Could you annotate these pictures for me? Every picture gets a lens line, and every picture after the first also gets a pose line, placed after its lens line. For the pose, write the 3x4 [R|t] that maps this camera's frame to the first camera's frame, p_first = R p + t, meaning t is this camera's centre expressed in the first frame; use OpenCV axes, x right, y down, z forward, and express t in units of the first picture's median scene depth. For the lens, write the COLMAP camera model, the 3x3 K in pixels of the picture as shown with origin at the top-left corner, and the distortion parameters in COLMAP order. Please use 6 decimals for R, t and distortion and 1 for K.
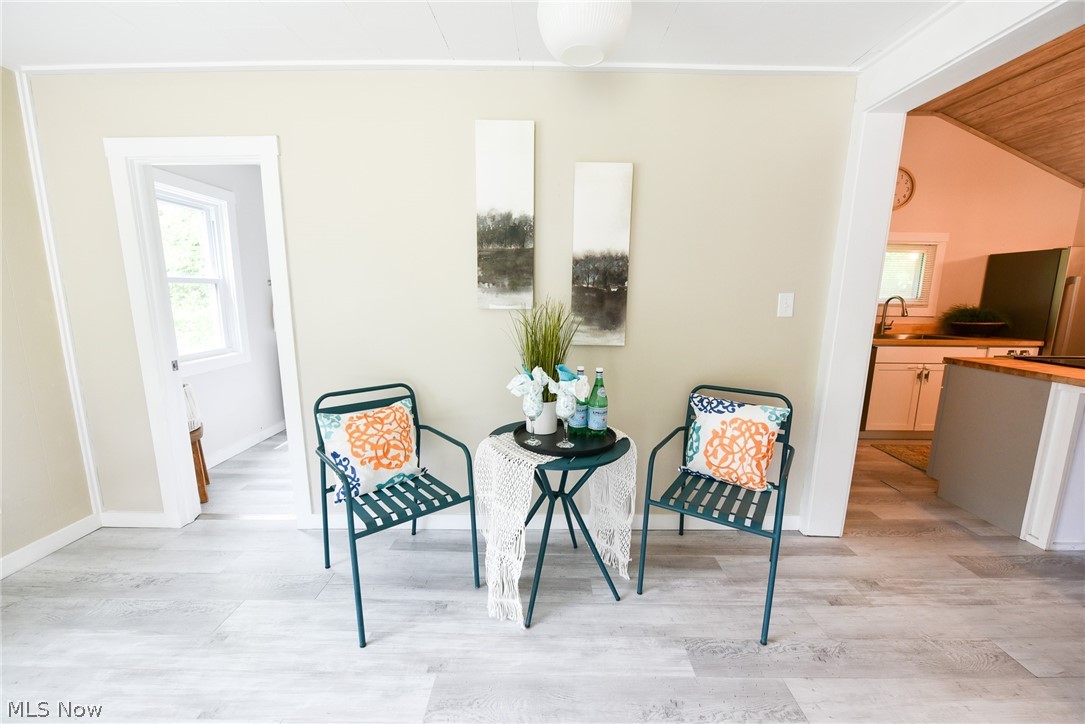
lens RADIAL K [[429.2, 0, 544.9], [0, 429.2, 365.4], [0, 0, 1]] dist [-0.008418, -0.000335]
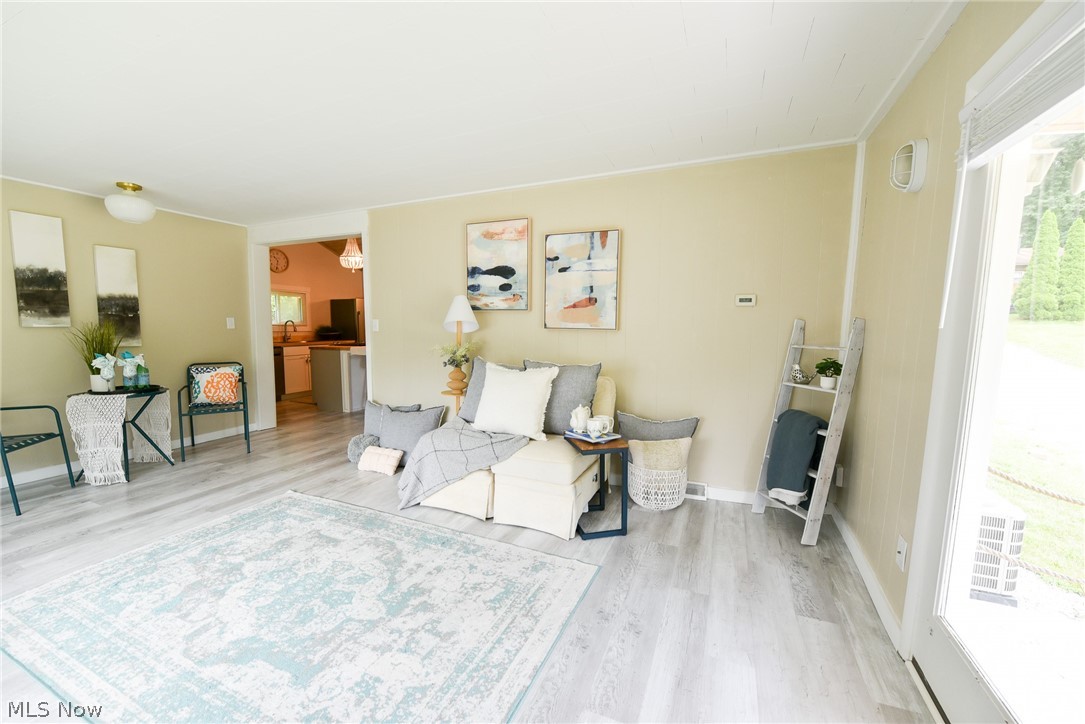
lens RADIAL K [[429.2, 0, 544.9], [0, 429.2, 365.4], [0, 0, 1]] dist [-0.008418, -0.000335]
pose [[0.385596, -0.095717, 0.917689, -0.868370], [0.154456, 0.987266, 0.038075, 0.244176], [-0.909648, 0.127061, 0.395470, -1.333383]]
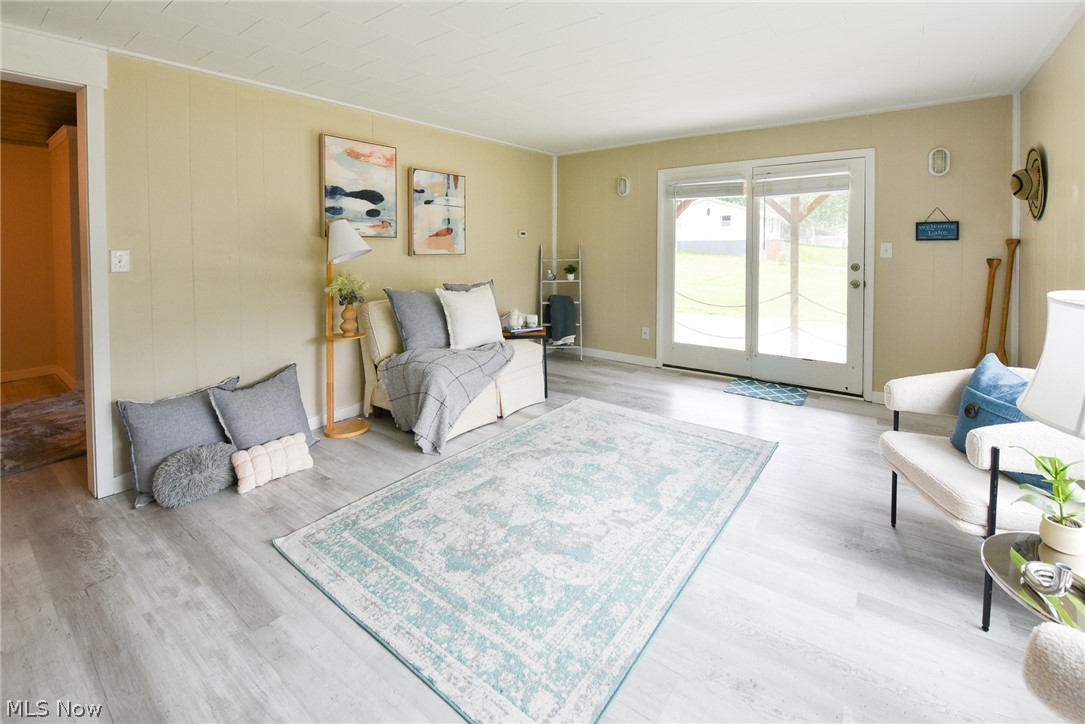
lens RADIAL K [[465.3, 0, 543.8], [0, 465.3, 254.7], [0, 0, 1]] dist [-0.008242, -0.000032]
pose [[-0.799603, -0.010935, 0.600430, -0.887883], [0.106319, 0.981462, 0.159461, -0.081098], [-0.591043, 0.191342, -0.783617, 0.472955]]
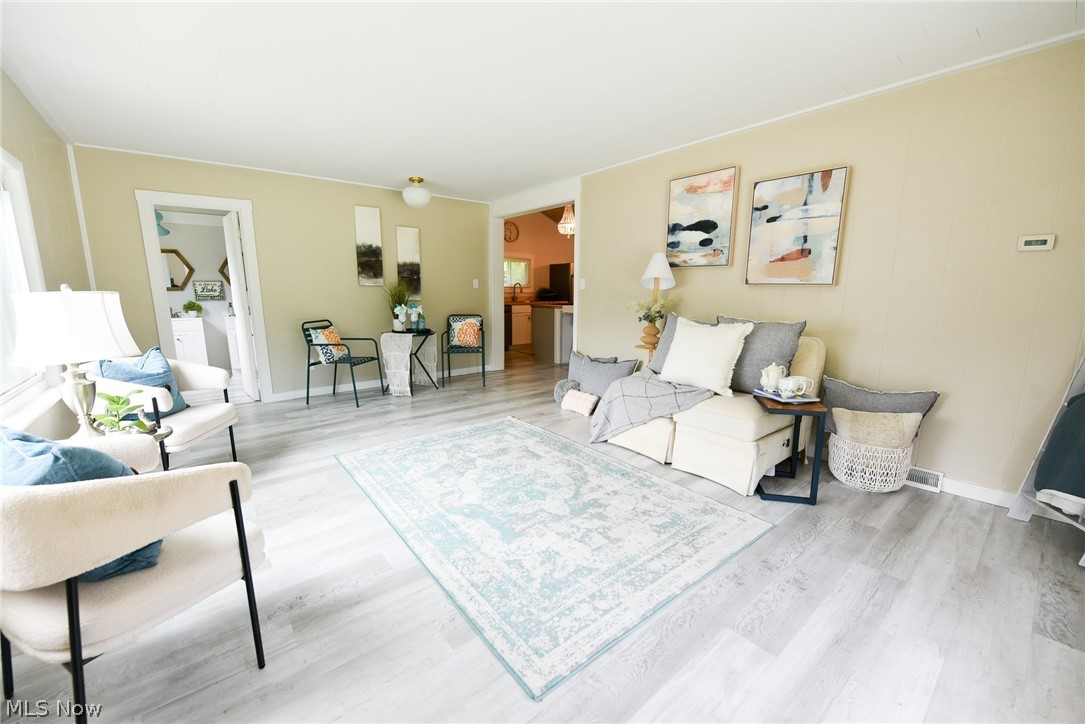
lens RADIAL K [[429.2, 0, 544.9], [0, 429.2, 365.4], [0, 0, 1]] dist [-0.008418, -0.000335]
pose [[0.767080, -0.118374, 0.630536, -0.923303], [0.111703, 0.992461, 0.050428, 0.299382], [-0.631752, 0.031751, 0.774520, -1.436502]]
